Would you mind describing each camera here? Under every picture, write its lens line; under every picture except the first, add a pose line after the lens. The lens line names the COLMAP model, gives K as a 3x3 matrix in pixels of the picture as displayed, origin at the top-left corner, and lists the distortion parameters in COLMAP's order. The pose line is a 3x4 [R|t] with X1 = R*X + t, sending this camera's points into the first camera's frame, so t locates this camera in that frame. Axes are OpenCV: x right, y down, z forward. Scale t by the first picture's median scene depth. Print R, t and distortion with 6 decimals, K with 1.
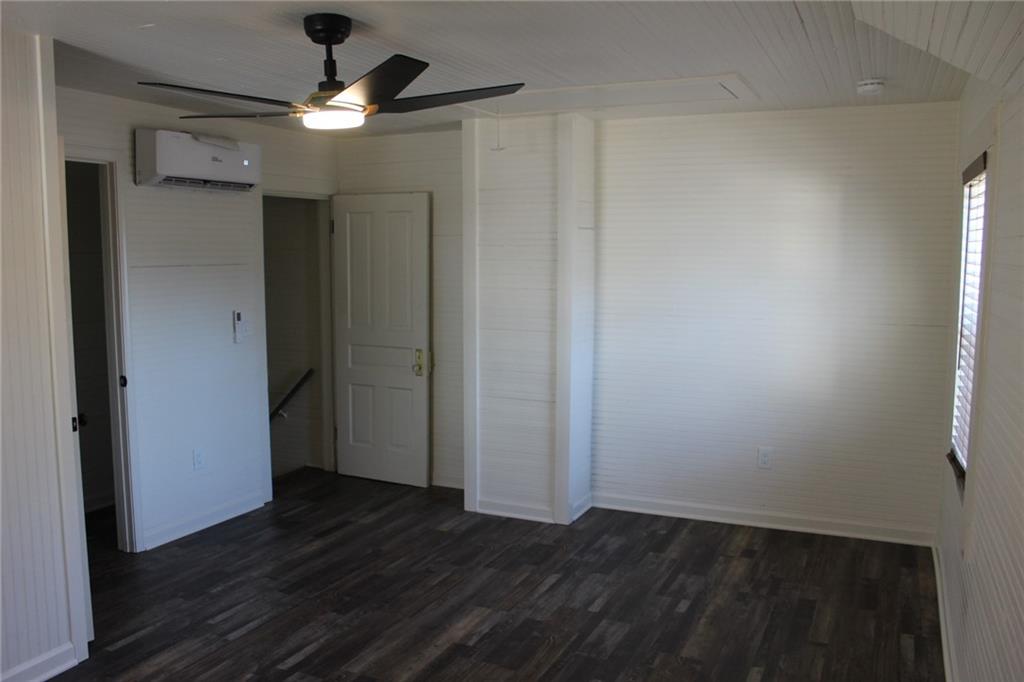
lens RADIAL K [[839.9, 0, 512.0], [0, 839.9, 341.0], [0, 0, 1]] dist [-0.196079, 0.186305]
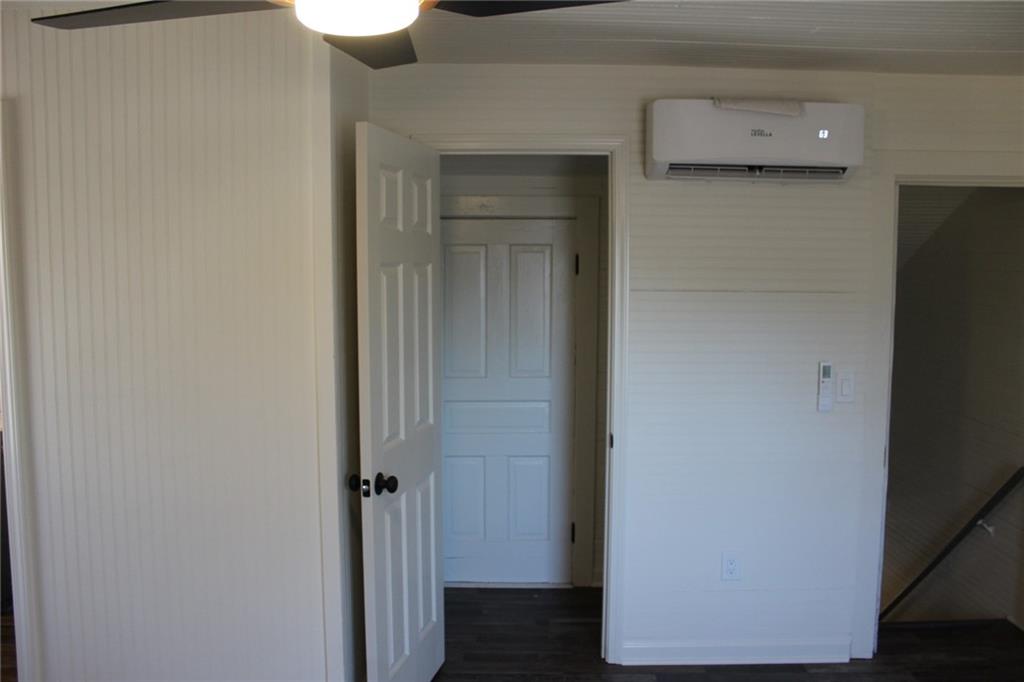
lens RADIAL K [[839.9, 0, 512.0], [0, 839.9, 341.0], [0, 0, 1]] dist [-0.196079, 0.186305]
pose [[0.421657, 0.074860, -0.903660, 0.163678], [-0.099403, 0.994396, 0.035995, -0.056850], [0.901290, 0.074649, 0.426736, 0.535024]]
